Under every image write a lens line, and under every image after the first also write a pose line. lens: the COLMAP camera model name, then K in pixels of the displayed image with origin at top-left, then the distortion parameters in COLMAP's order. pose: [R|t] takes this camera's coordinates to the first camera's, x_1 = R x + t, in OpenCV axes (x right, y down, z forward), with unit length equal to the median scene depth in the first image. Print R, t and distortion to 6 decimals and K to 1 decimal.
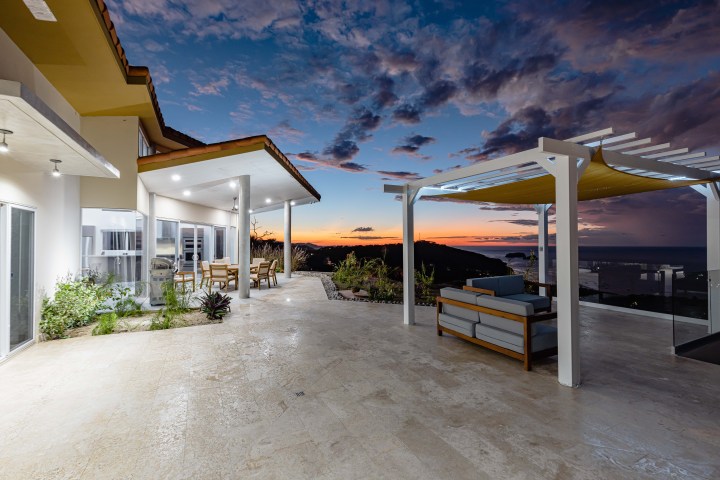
lens RADIAL K [[318.0, 0, 369.9], [0, 318.0, 238.6], [0, 0, 1]] dist [0.002735, 0.000346]
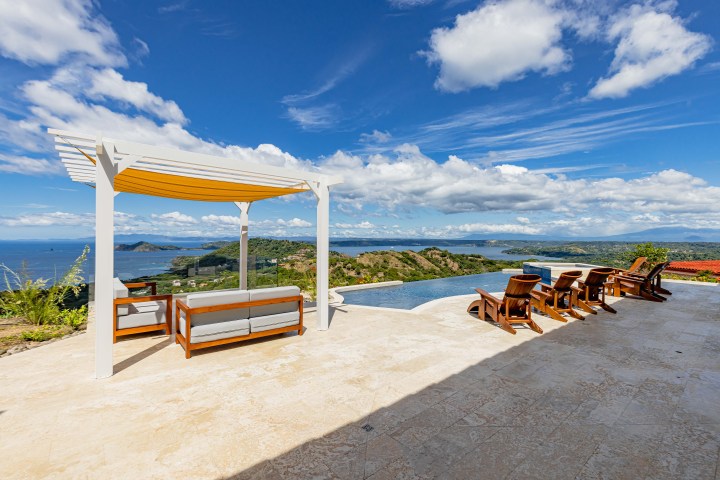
lens RADIAL K [[324.2, 0, 360.0], [0, 324.2, 240.0], [0, 0, 1]] dist [0.004142, 0.000693]
pose [[-0.203779, -0.003580, 0.979010, -0.821783], [-0.021379, 0.999771, -0.000794, 0.010422], [-0.978783, -0.021092, -0.203809, 0.966885]]
